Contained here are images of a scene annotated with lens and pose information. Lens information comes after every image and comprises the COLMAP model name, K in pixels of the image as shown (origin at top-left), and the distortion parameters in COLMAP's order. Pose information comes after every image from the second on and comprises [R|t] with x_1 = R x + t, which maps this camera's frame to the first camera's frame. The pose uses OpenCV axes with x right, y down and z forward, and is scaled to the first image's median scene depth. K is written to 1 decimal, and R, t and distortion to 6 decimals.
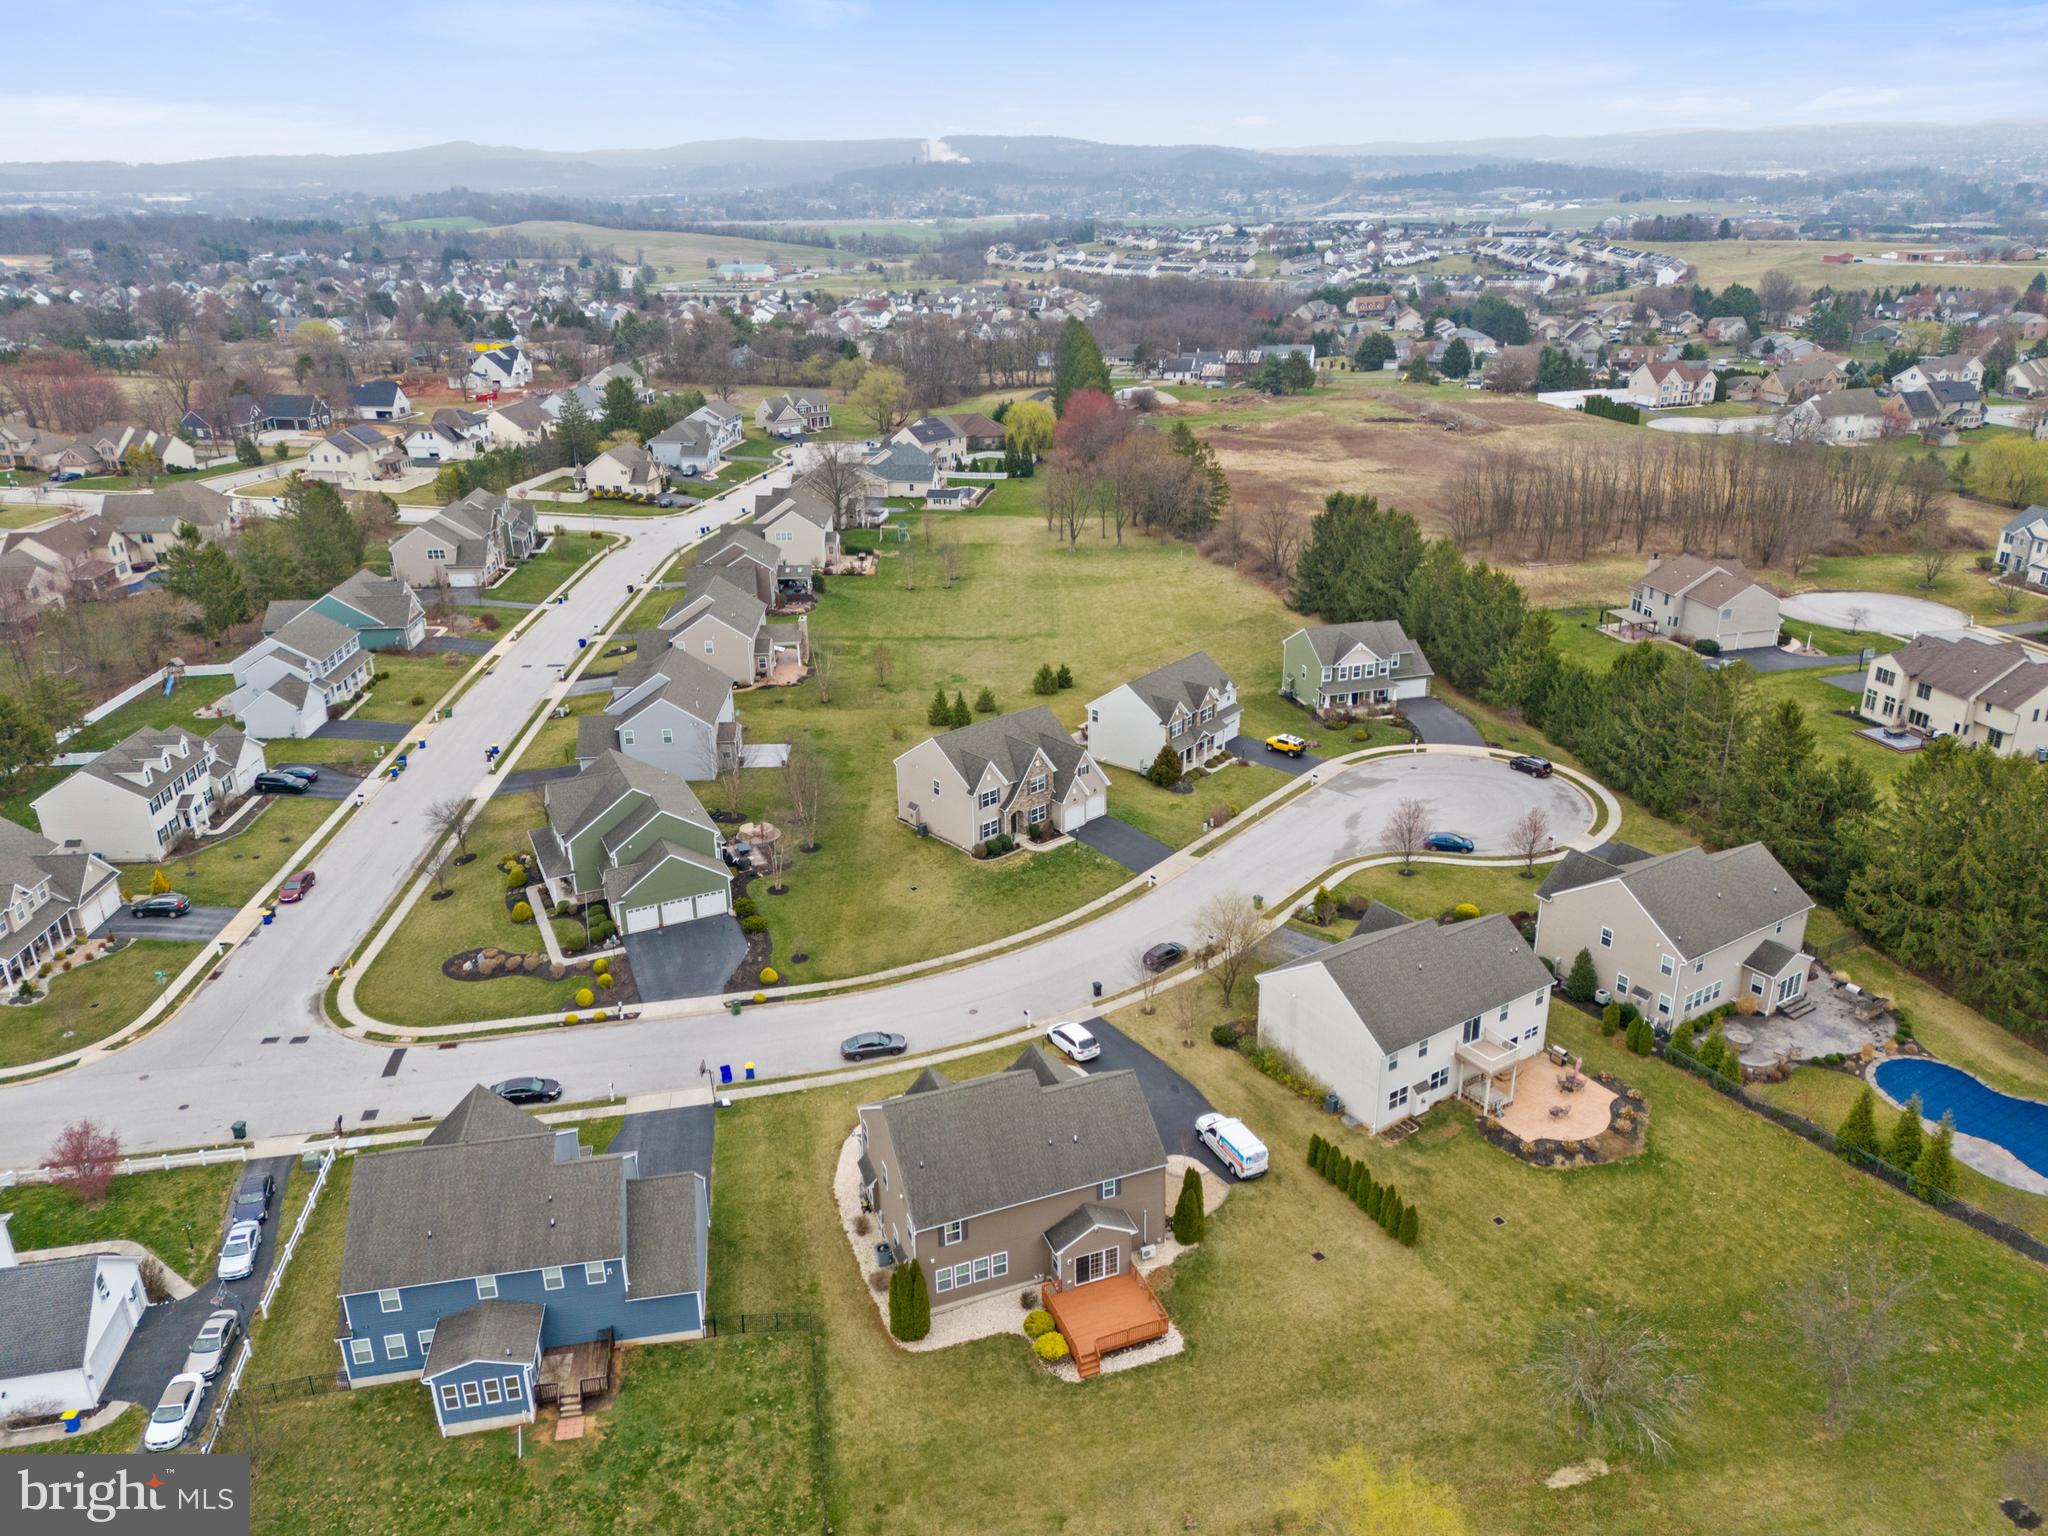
lens RADIAL K [[1491.1, 0, 1024.0], [0, 1491.1, 768.0], [0, 0, 1]] dist [0.071146, -0.054932]
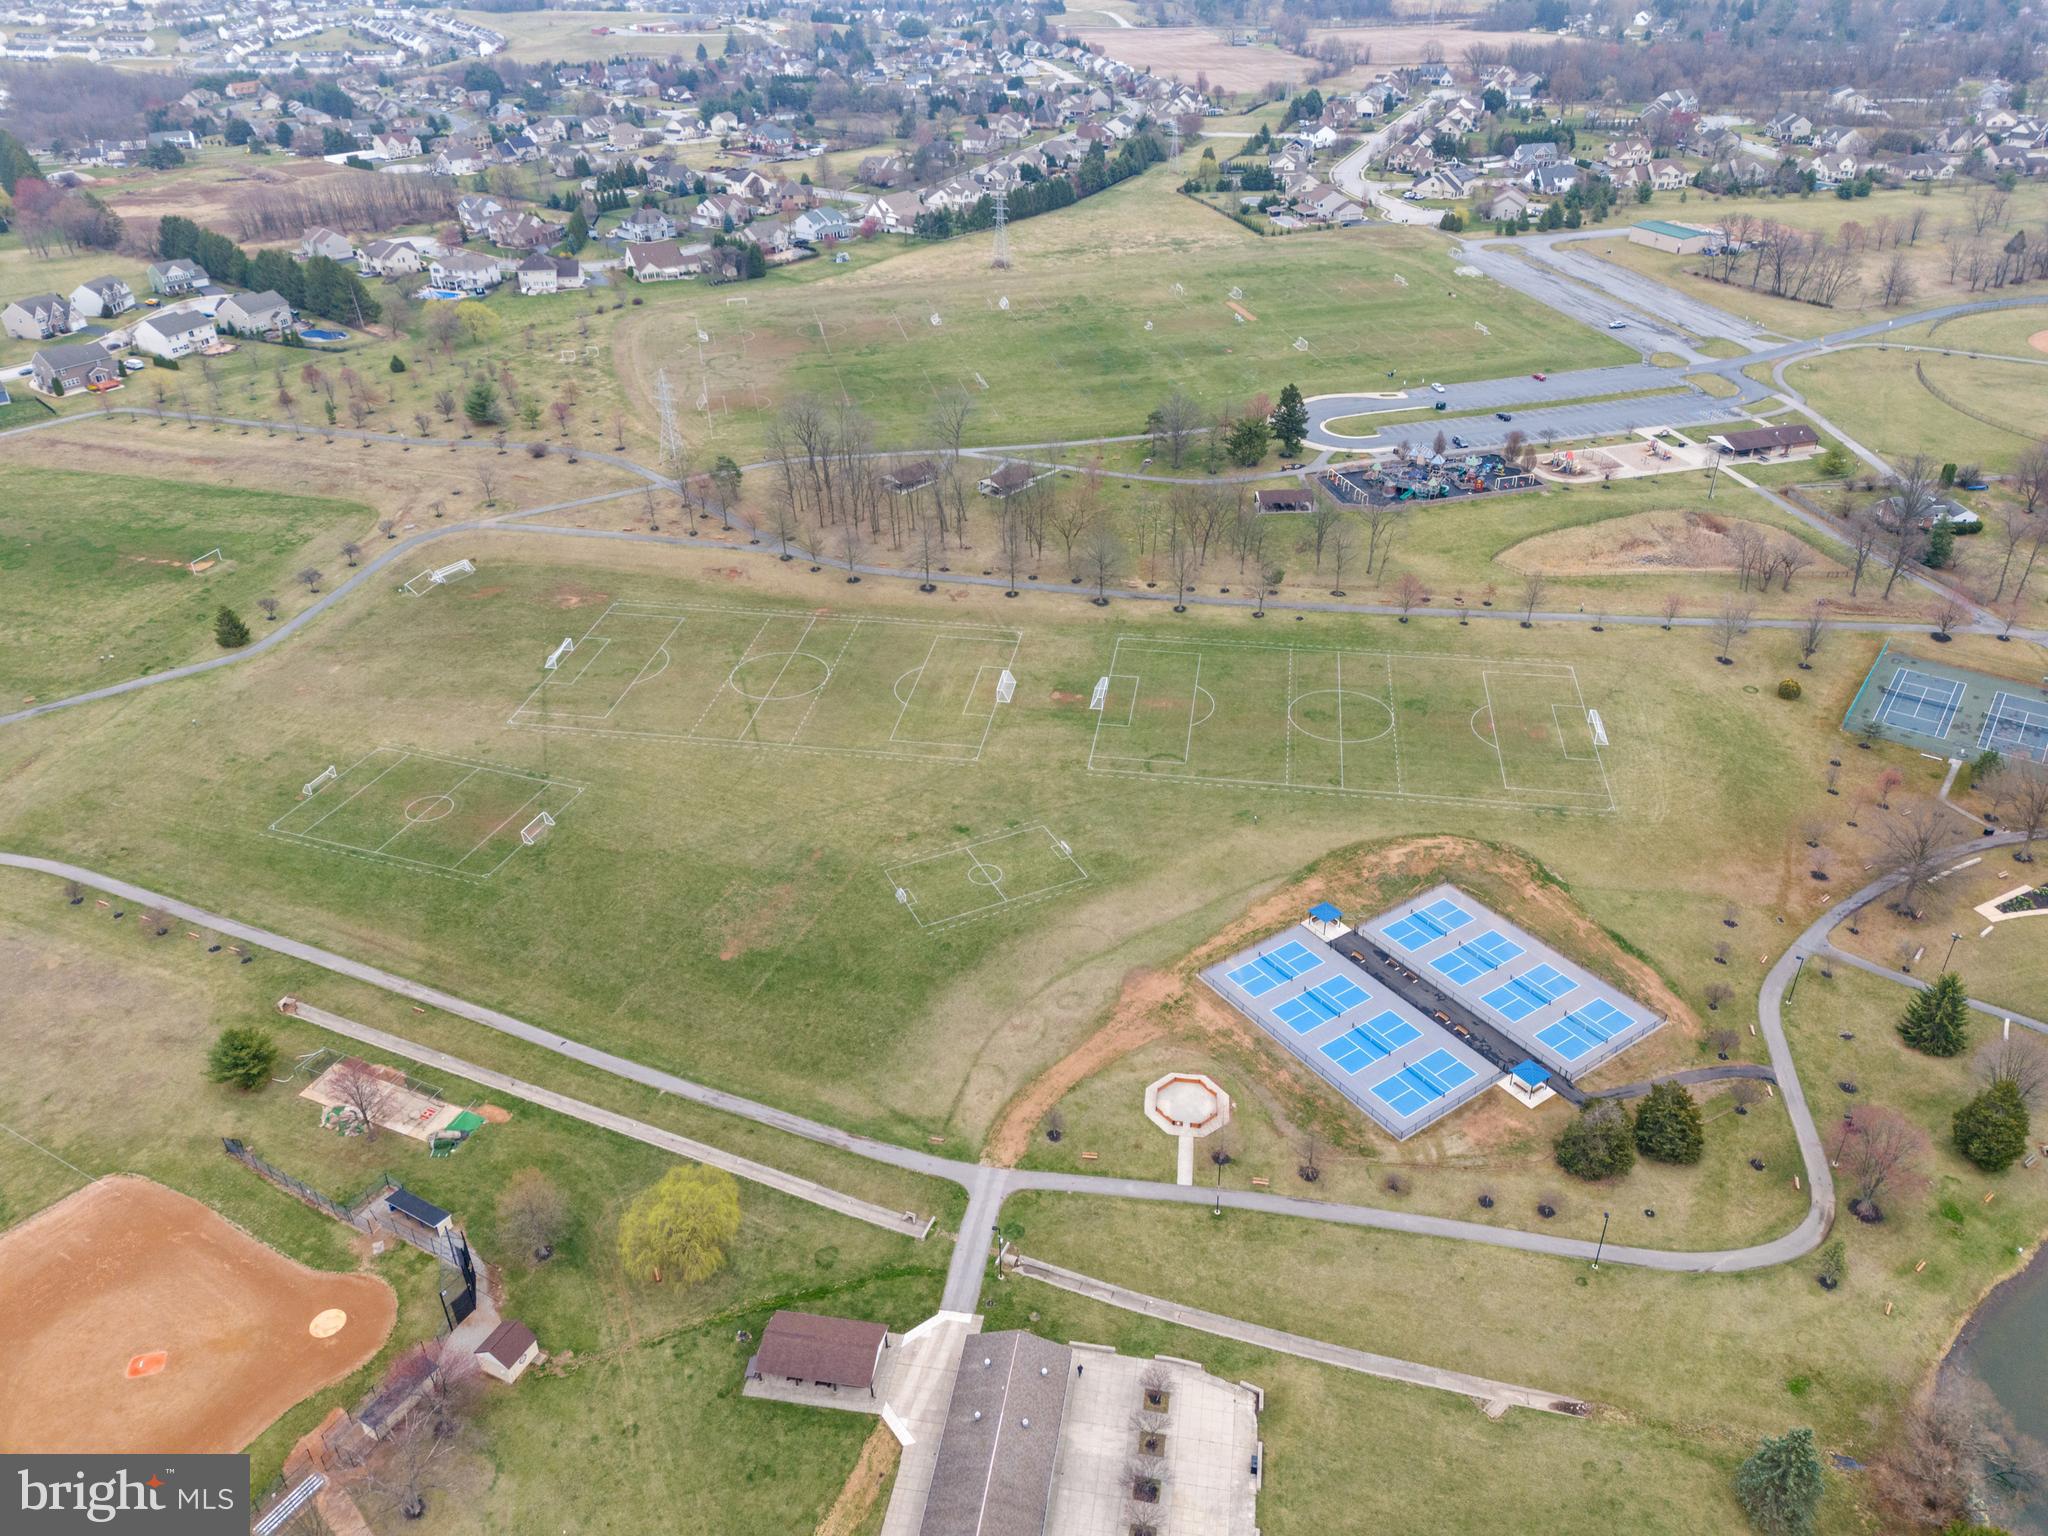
lens RADIAL K [[1439.3, 0, 1024.0], [0, 1439.3, 768.0], [0, 0, 1]] dist [-0.023703, 0.025030]
pose [[0.813595, -0.301270, 0.497292, -0.038353], [0.210348, 0.949868, 0.231310, 0.204950], [-0.542049, -0.083588, 0.836179, -0.856246]]
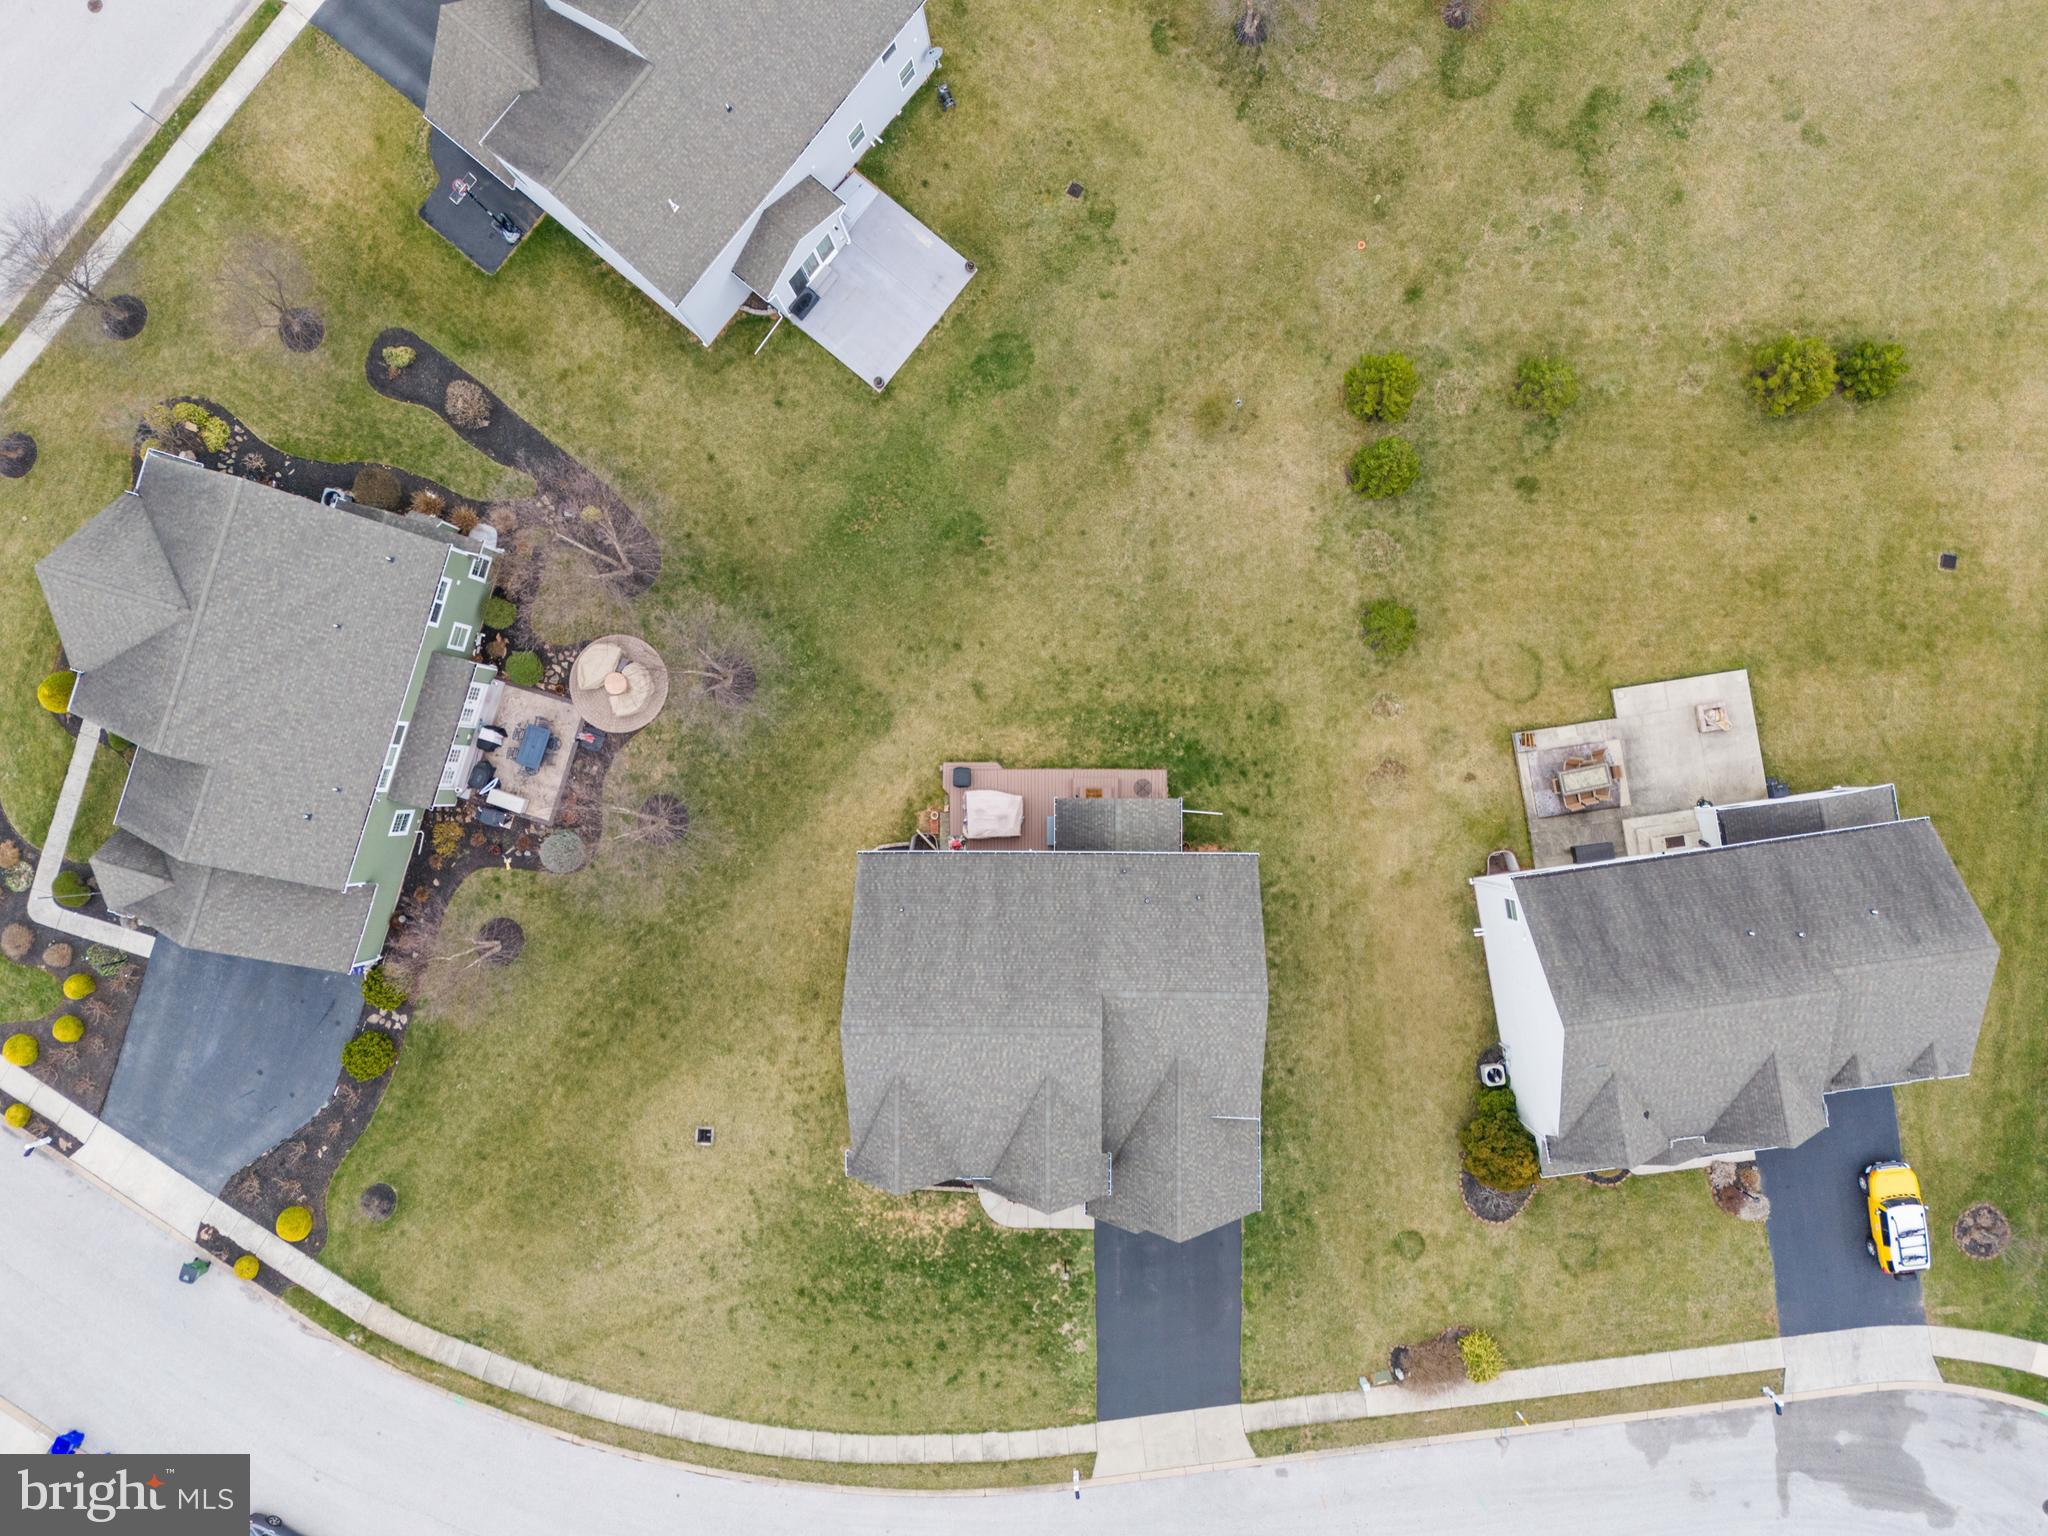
lens RADIAL K [[1491.1, 0, 1024.0], [0, 1491.1, 768.0], [0, 0, 1]] dist [0.071146, -0.054932]
pose [[0.744581, 0.667066, -0.024946, -0.017889], [-0.227925, 0.289180, 0.929745, -0.118359], [0.627415, -0.686584, 0.367359, 0.270314]]
